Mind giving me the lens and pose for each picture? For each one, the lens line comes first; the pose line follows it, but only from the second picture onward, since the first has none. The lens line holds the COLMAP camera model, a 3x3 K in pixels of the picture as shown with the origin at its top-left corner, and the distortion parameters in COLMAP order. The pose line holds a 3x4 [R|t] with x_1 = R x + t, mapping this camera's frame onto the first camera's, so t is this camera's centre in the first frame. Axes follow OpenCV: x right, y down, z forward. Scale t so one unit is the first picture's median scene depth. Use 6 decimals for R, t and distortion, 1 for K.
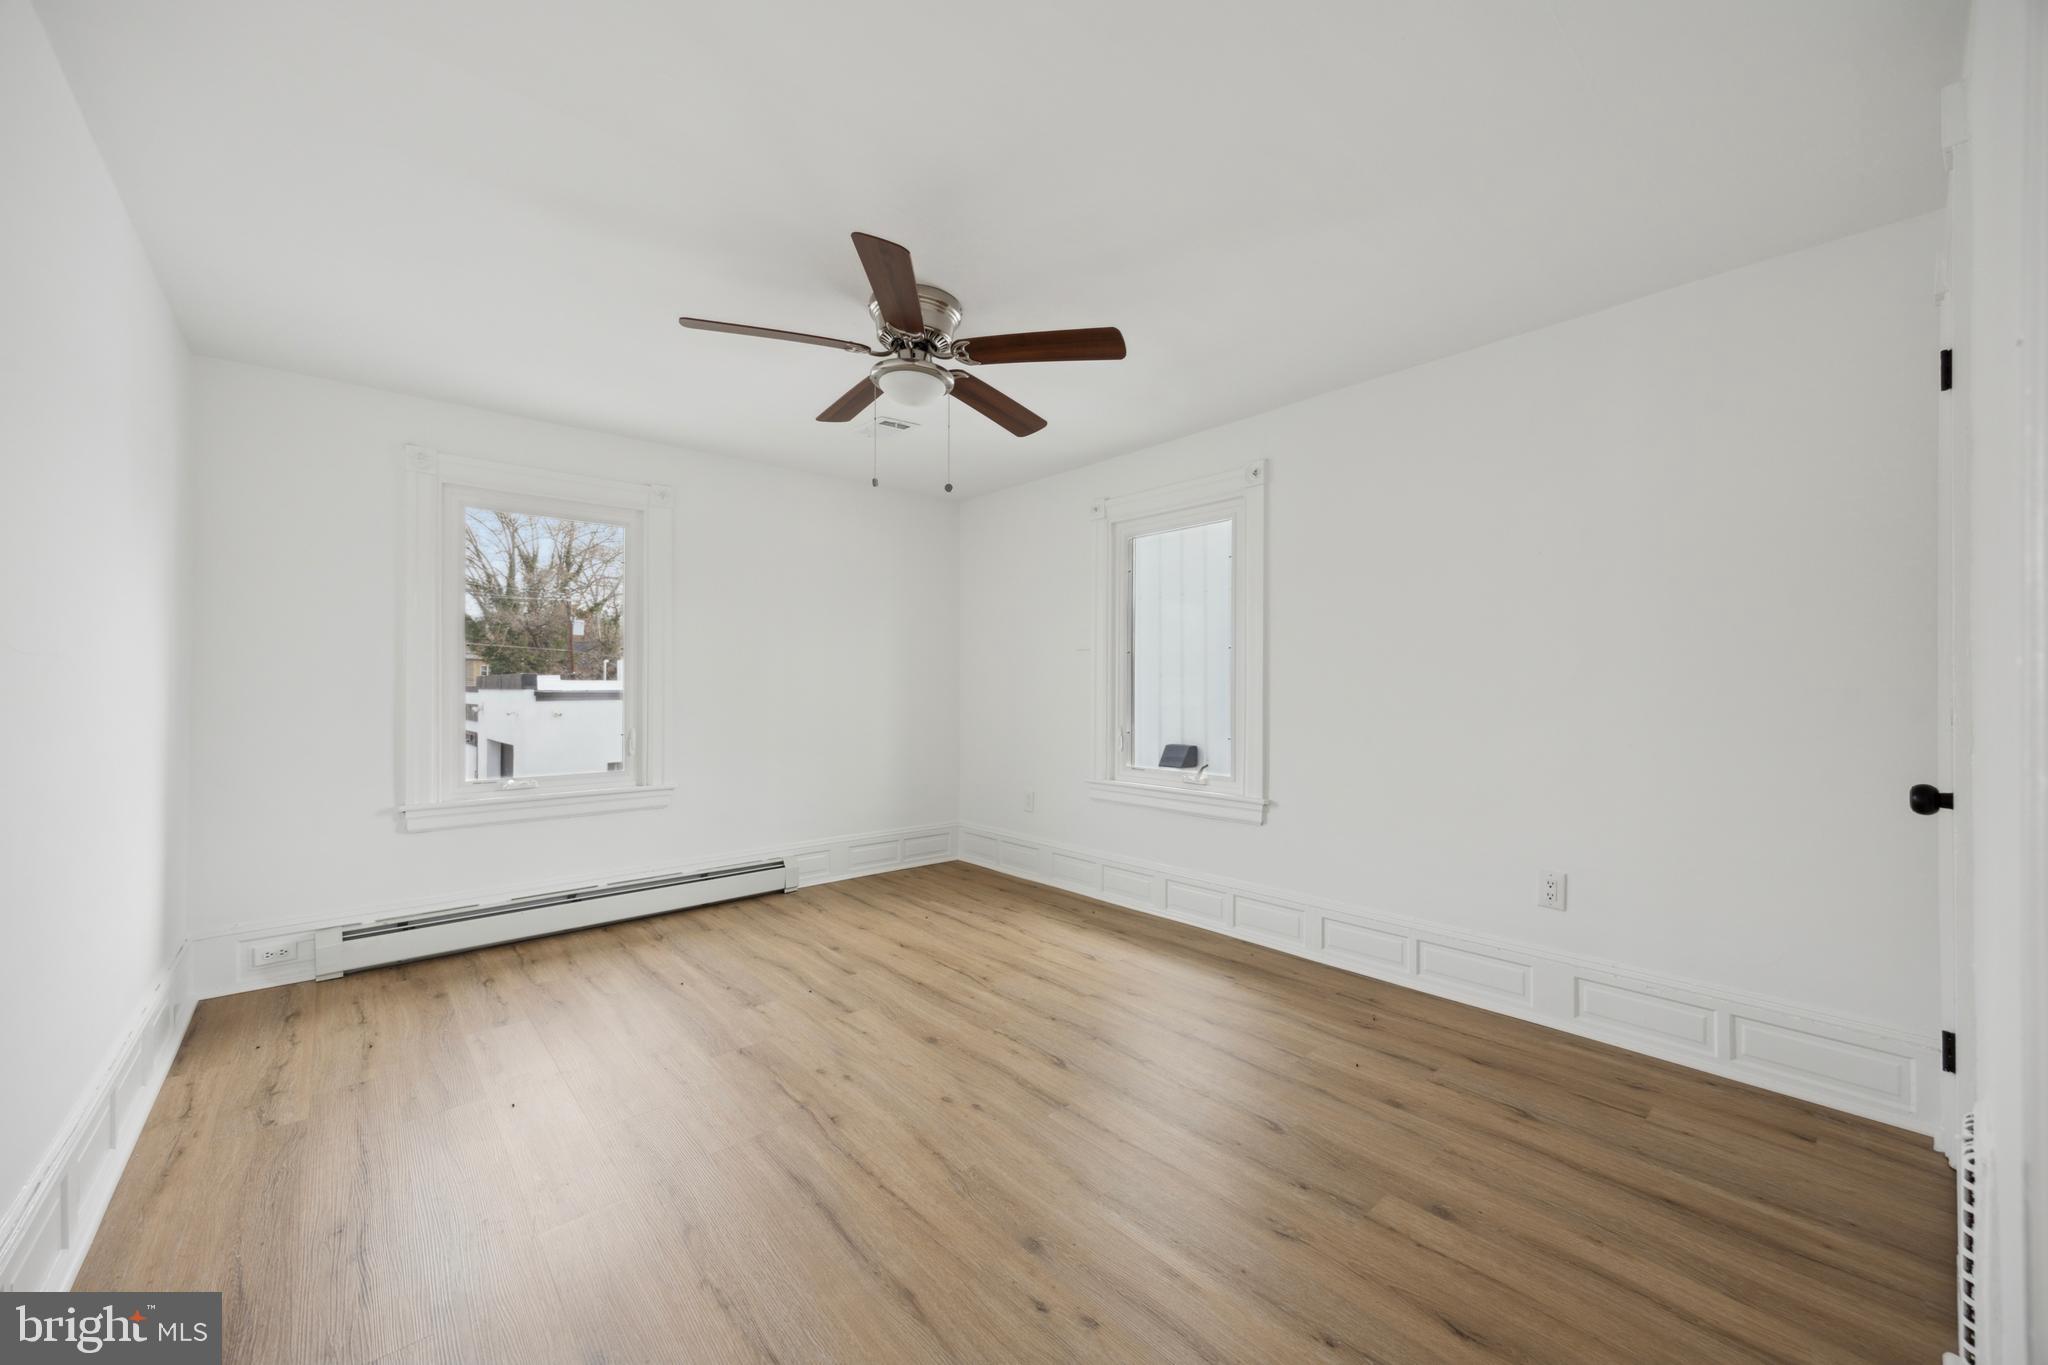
lens RADIAL K [[792.7, 0, 1024.0], [0, 792.7, 682.5], [0, 0, 1]] dist [0.025791, -0.000091]
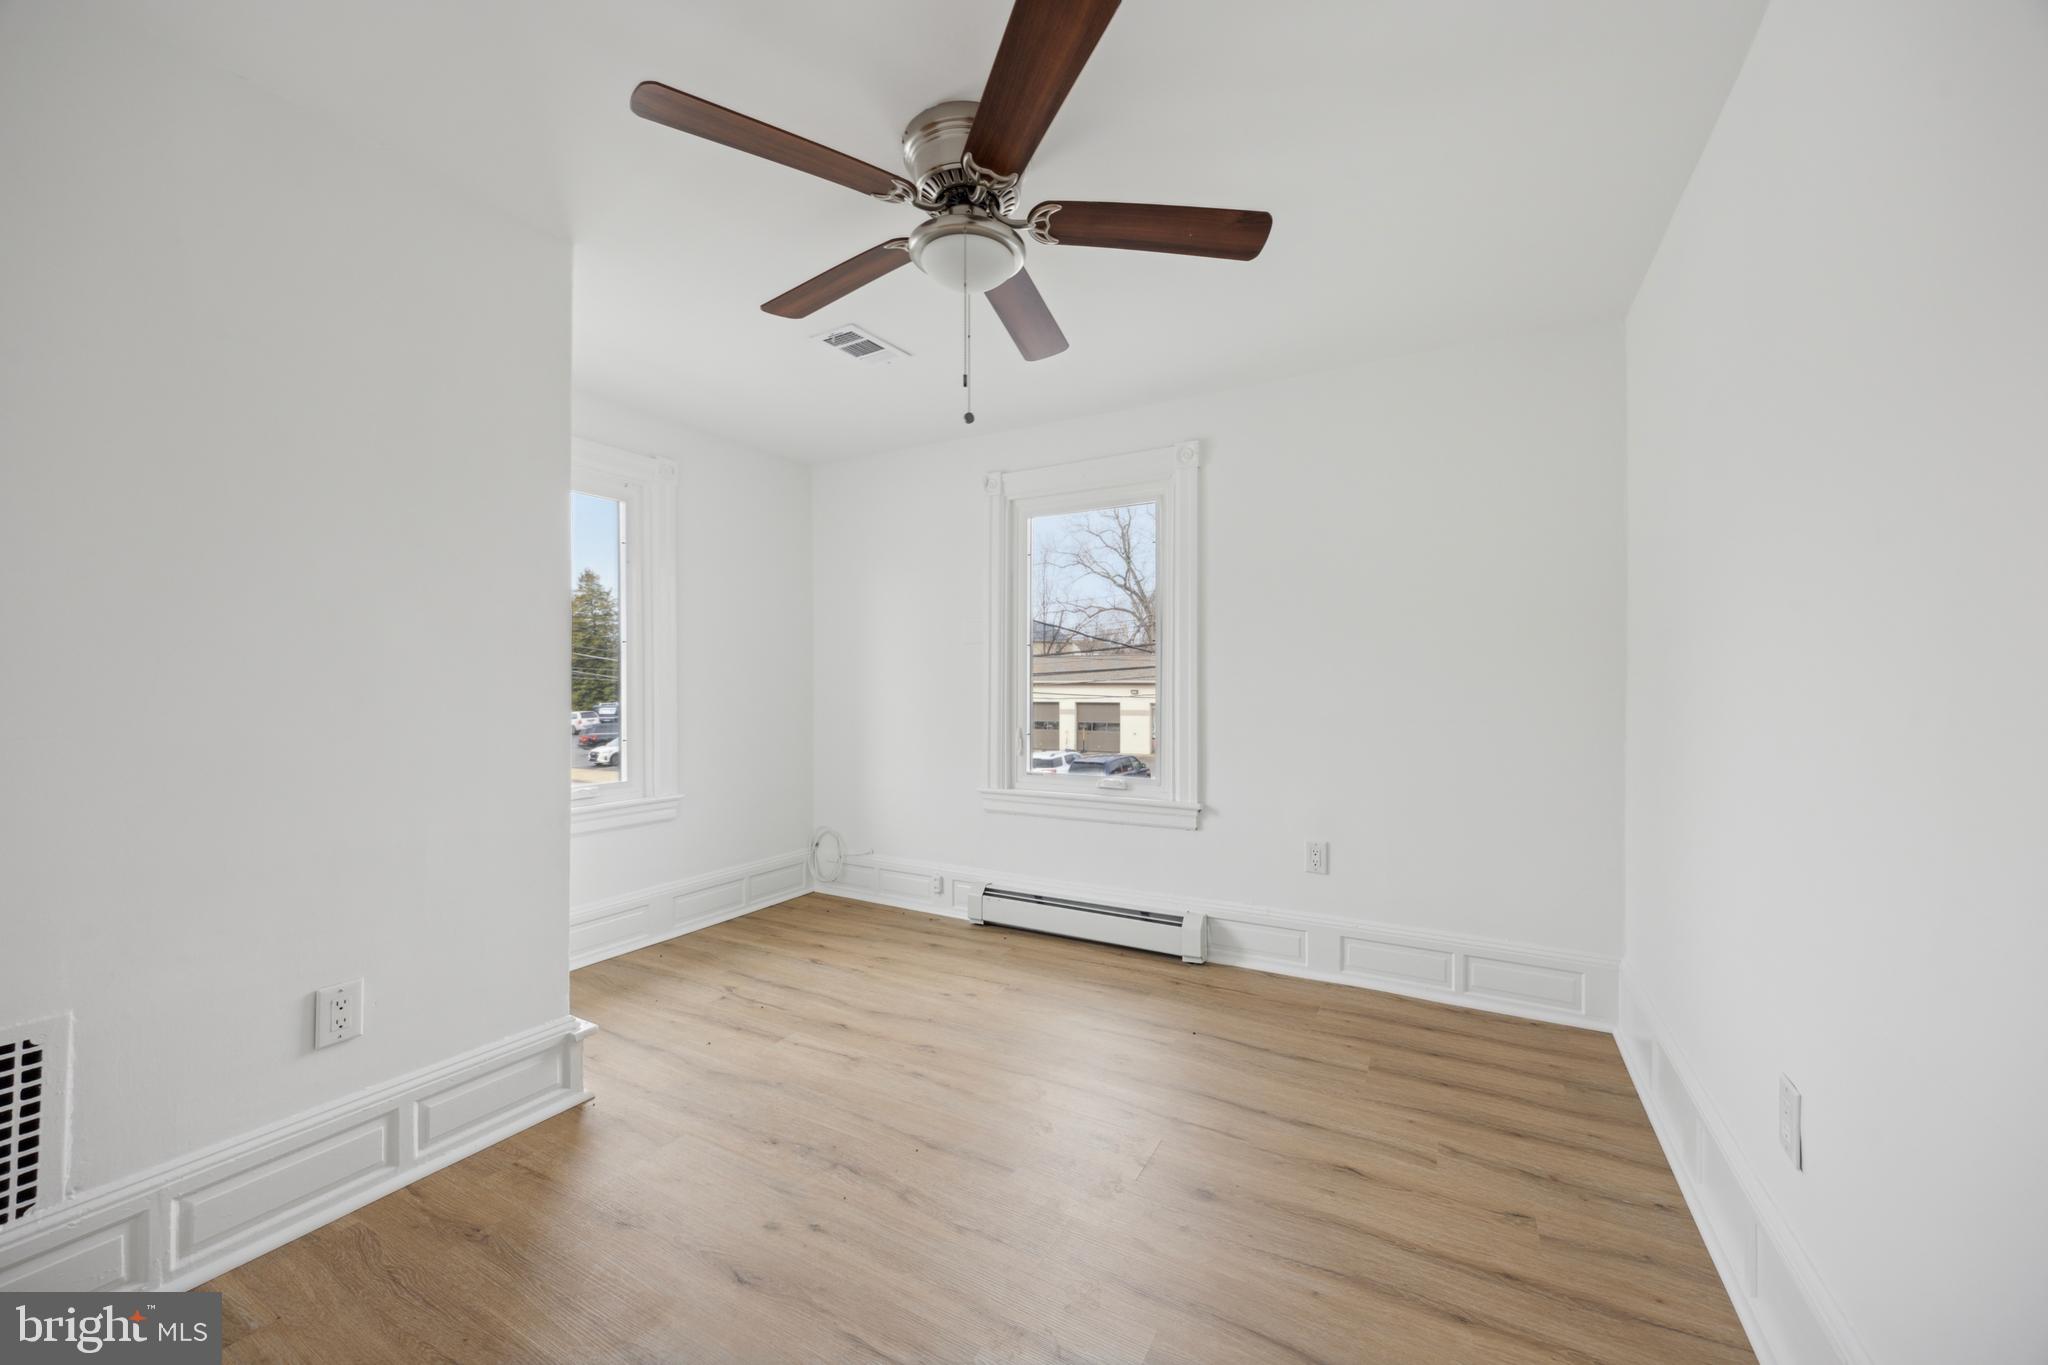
lens RADIAL K [[787.0, 0, 1024.0], [0, 787.0, 682.5], [0, 0, 1]] dist [-0.000295, 0.000034]
pose [[0.952773, -0.006720, 0.303609, -0.152588], [0.005029, 0.999967, 0.006352, -0.002067], [-0.303642, -0.004525, 0.952775, 0.162014]]
